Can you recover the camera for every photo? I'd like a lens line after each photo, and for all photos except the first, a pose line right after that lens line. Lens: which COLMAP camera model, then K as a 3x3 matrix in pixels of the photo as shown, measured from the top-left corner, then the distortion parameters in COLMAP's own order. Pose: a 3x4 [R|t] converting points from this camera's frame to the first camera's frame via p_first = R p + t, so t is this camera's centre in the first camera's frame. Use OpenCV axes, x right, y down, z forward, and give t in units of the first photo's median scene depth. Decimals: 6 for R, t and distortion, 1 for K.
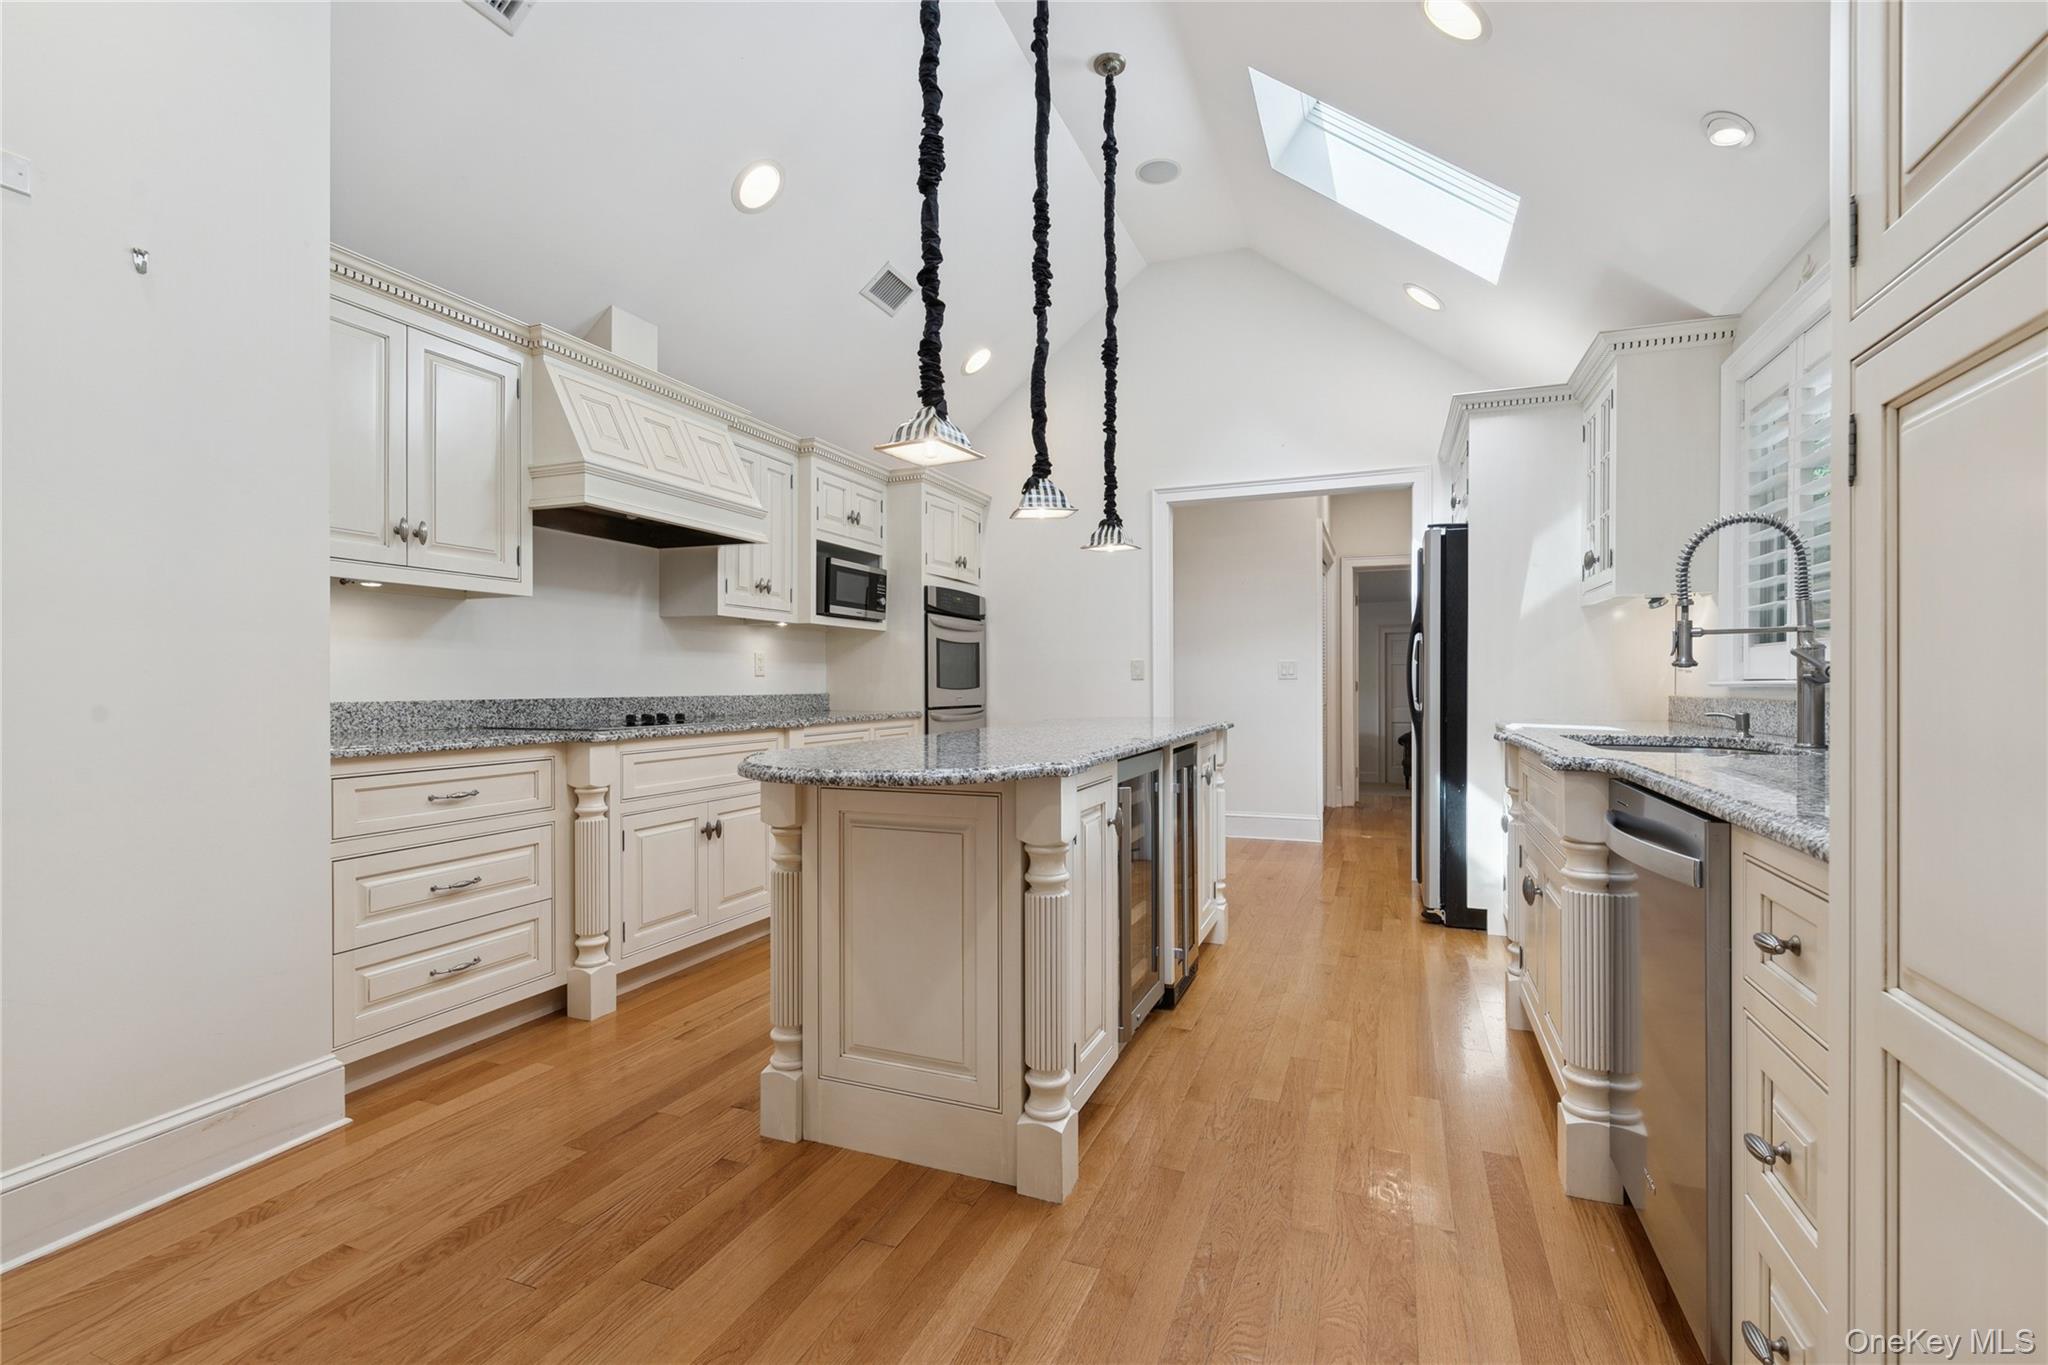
lens RADIAL K [[893.4, 0, 1026.7], [0, 893.4, 694.8], [0, 0, 1]] dist [0.001197, 0.000554]
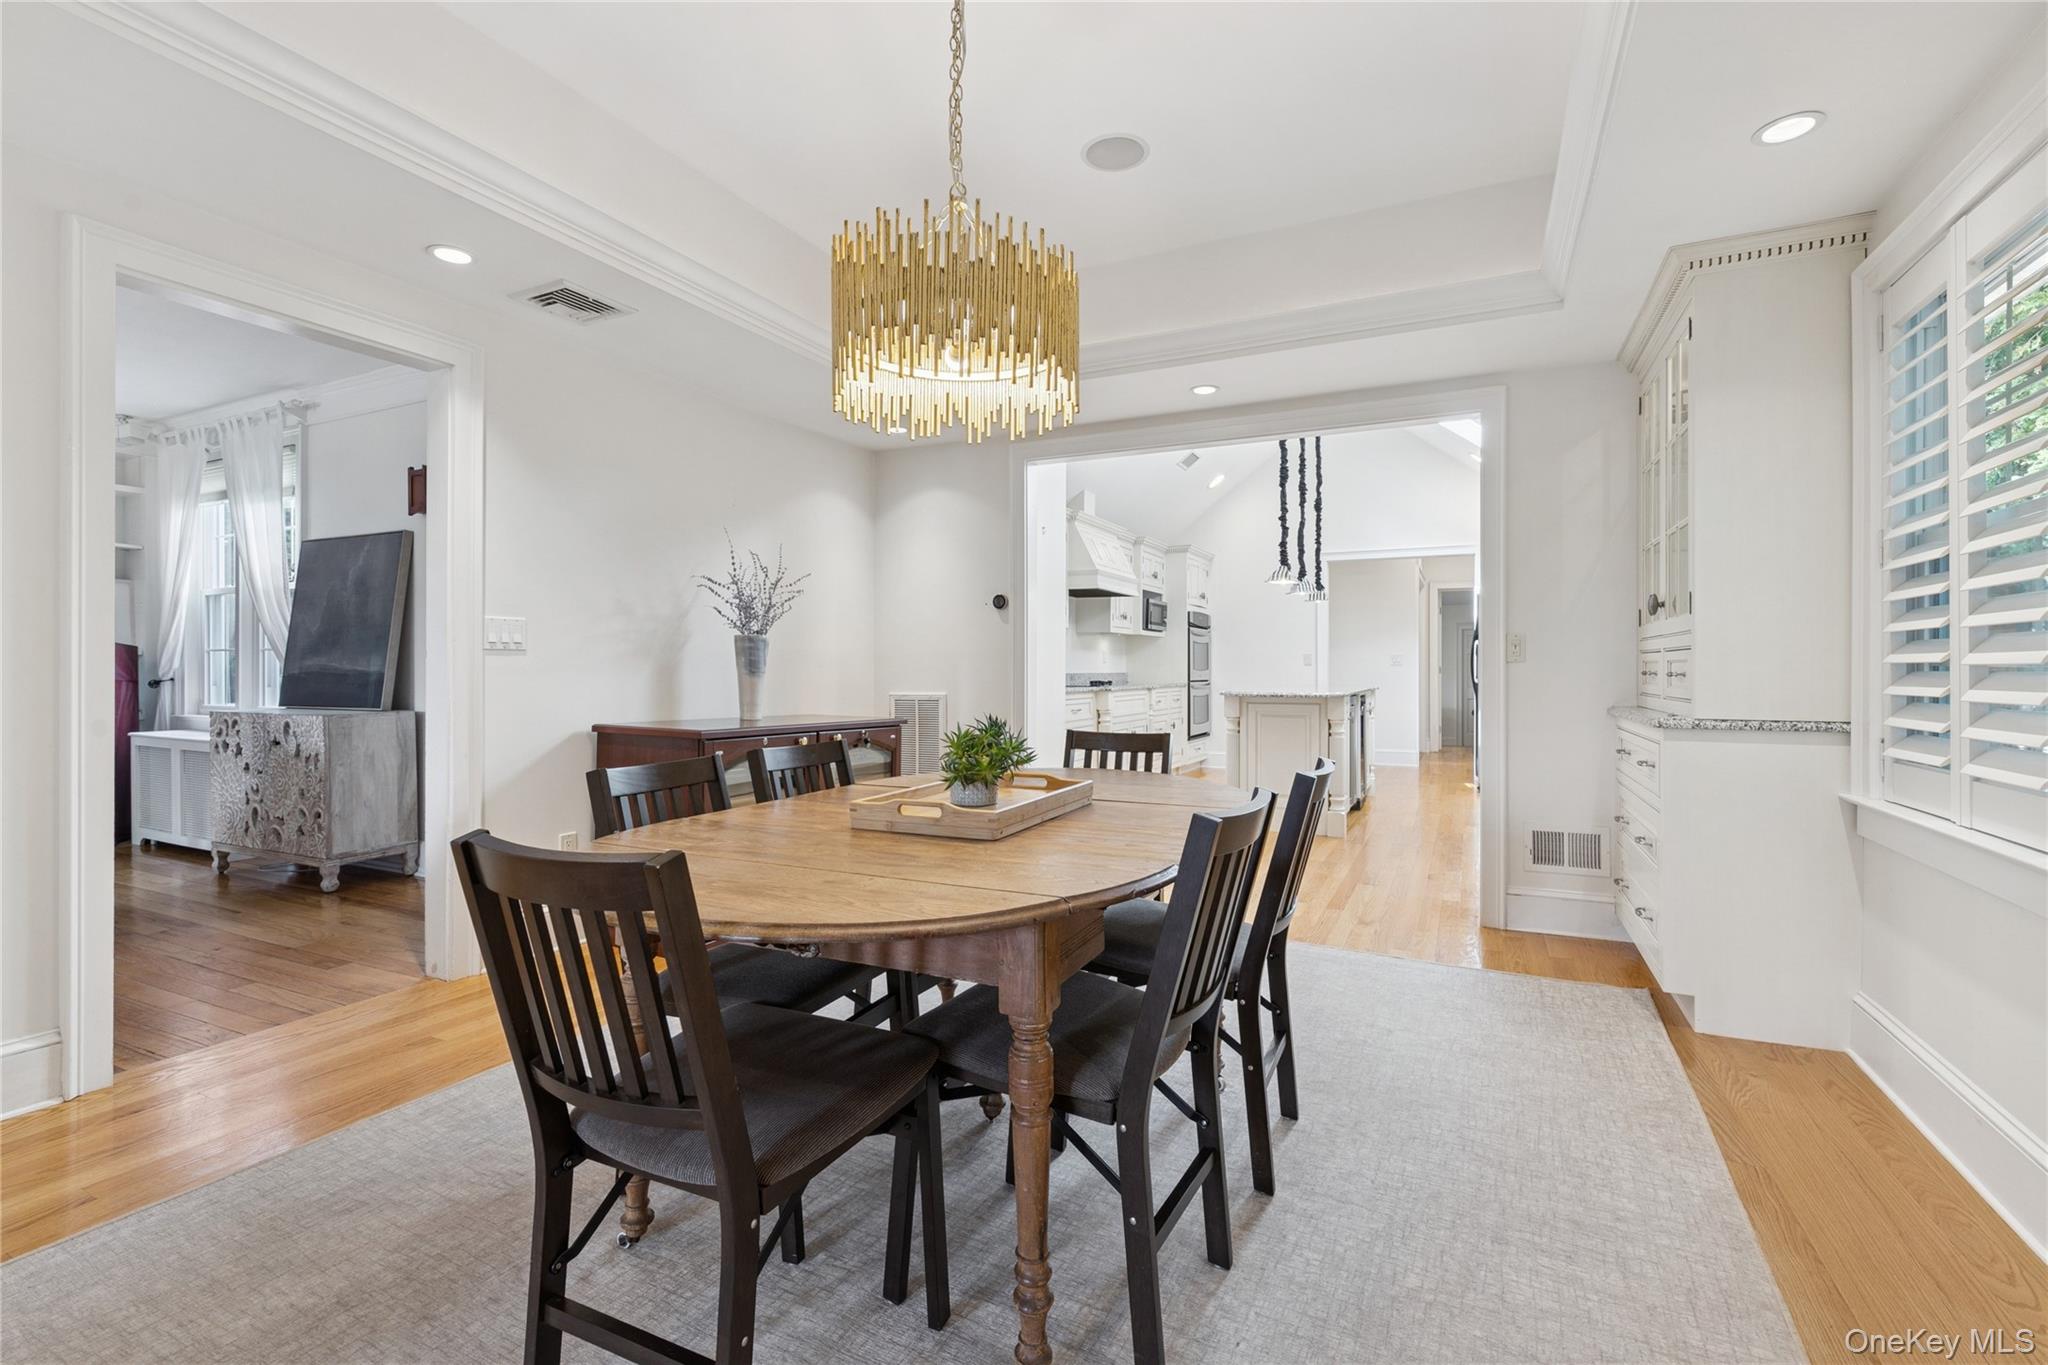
lens RADIAL K [[887.5, 0, 1032.3], [0, 887.5, 672.9], [0, 0, 1]] dist [0.001592, 0.000123]
pose [[0.997244, 0.004348, -0.074059, -0.406219], [-0.004968, 0.999954, -0.008185, 0.020526], [0.074020, 0.008530, 0.997220, -1.067434]]
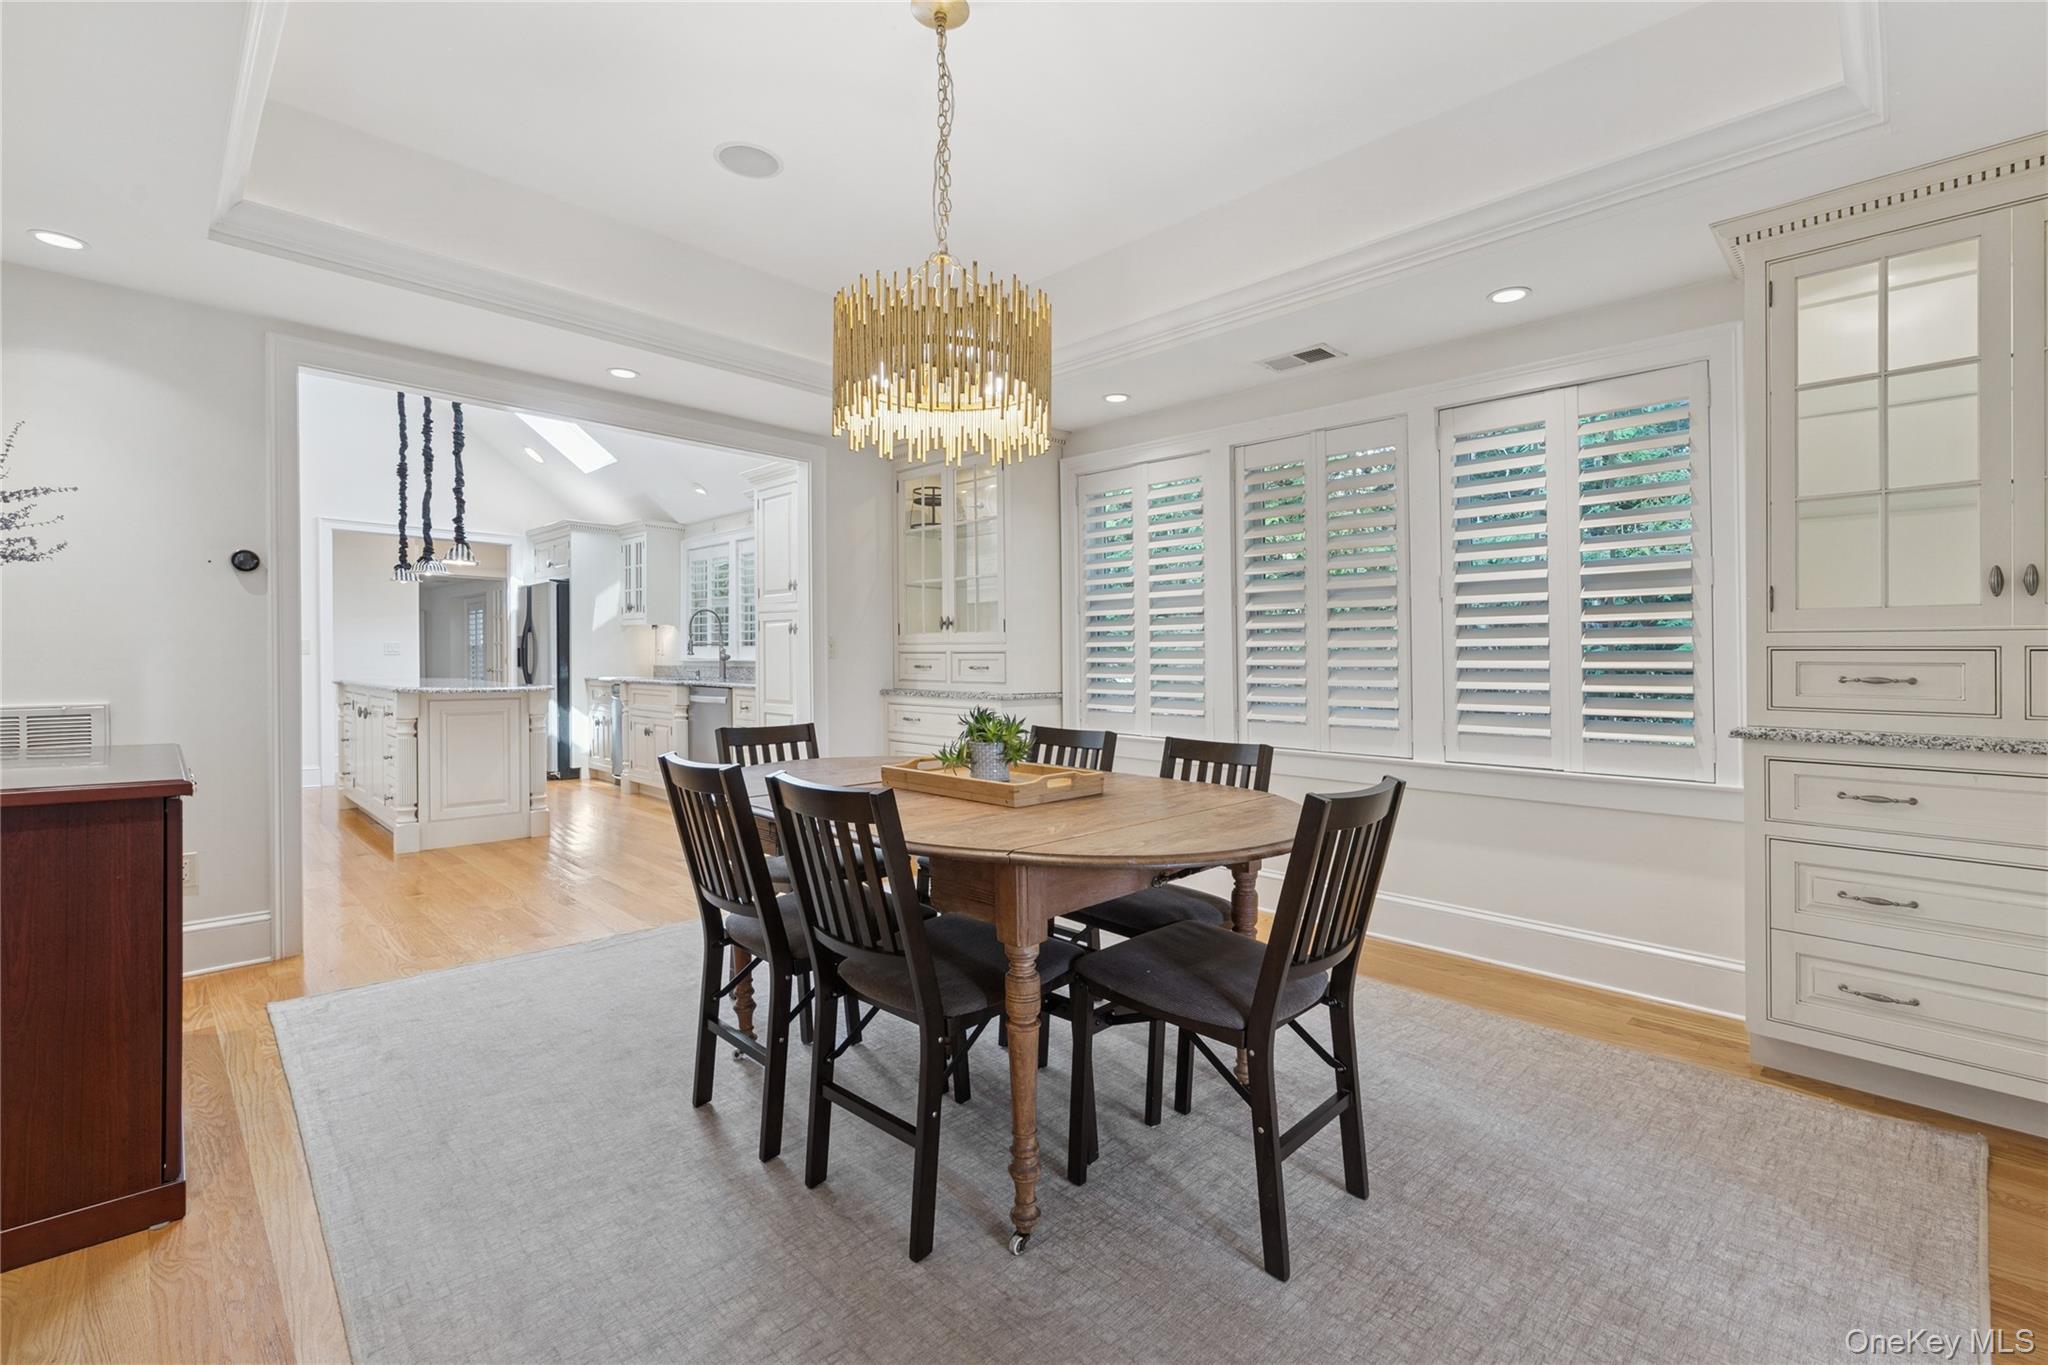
lens RADIAL K [[887.5, 0, 1032.3], [0, 887.5, 672.9], [0, 0, 1]] dist [0.001592, 0.000123]
pose [[0.385689, -0.009039, 0.922585, -1.040267], [0.006632, 0.999953, 0.007024, 0.011925], [-0.922605, 0.003410, 0.385731, -0.815456]]
